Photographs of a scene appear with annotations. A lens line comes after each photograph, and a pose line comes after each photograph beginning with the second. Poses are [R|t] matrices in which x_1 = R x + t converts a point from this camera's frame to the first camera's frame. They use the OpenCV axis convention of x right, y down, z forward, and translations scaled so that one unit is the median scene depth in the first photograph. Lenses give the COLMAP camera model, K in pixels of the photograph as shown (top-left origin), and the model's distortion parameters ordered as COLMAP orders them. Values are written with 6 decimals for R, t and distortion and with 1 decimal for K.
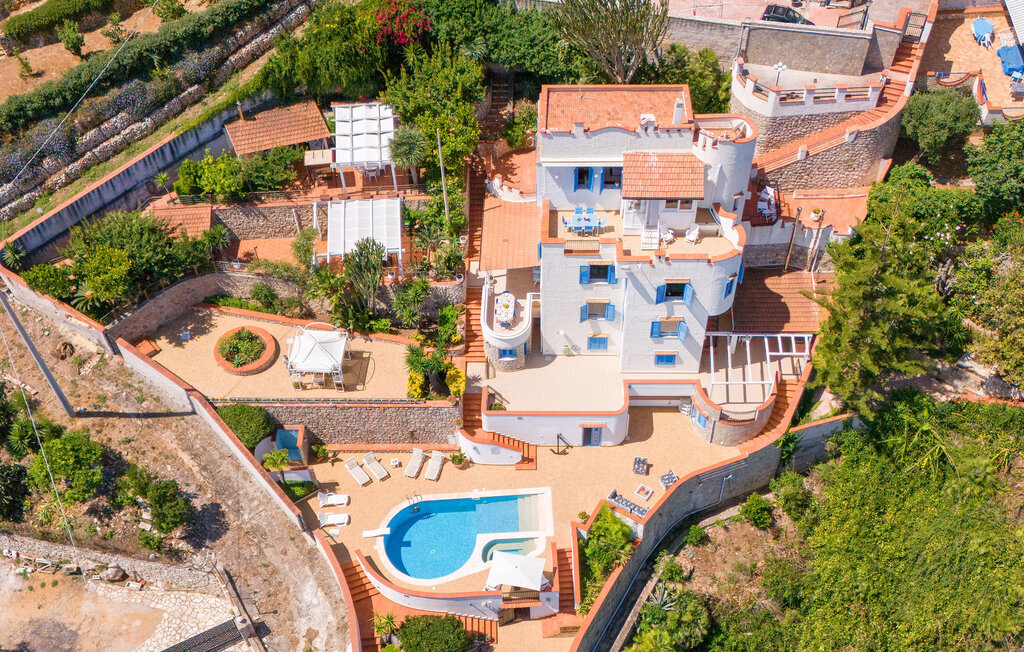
lens RADIAL K [[745.1, 0, 504.1], [0, 745.1, 343.9], [0, 0, 1]] dist [0.071897, -0.077481]
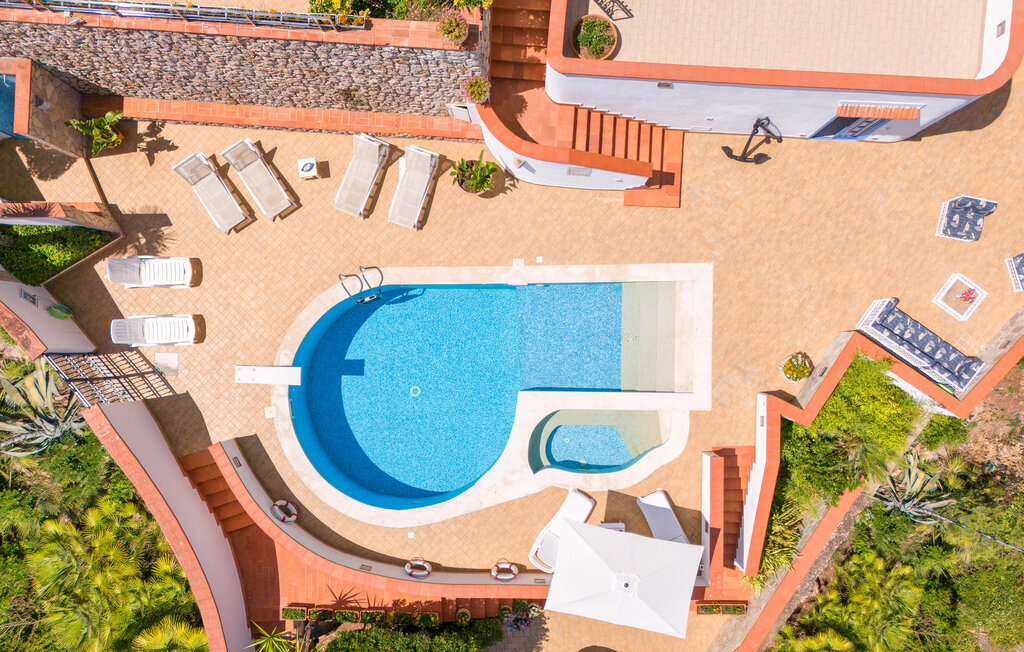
lens RADIAL K [[745.1, 0, 504.1], [0, 745.1, 343.9], [0, 0, 1]] dist [0.071897, -0.077481]
pose [[0.998302, 0.055824, -0.016614, -0.036949], [-0.032116, 0.765563, 0.642559, -0.022296], [0.048589, -0.640935, 0.766056, 0.675966]]
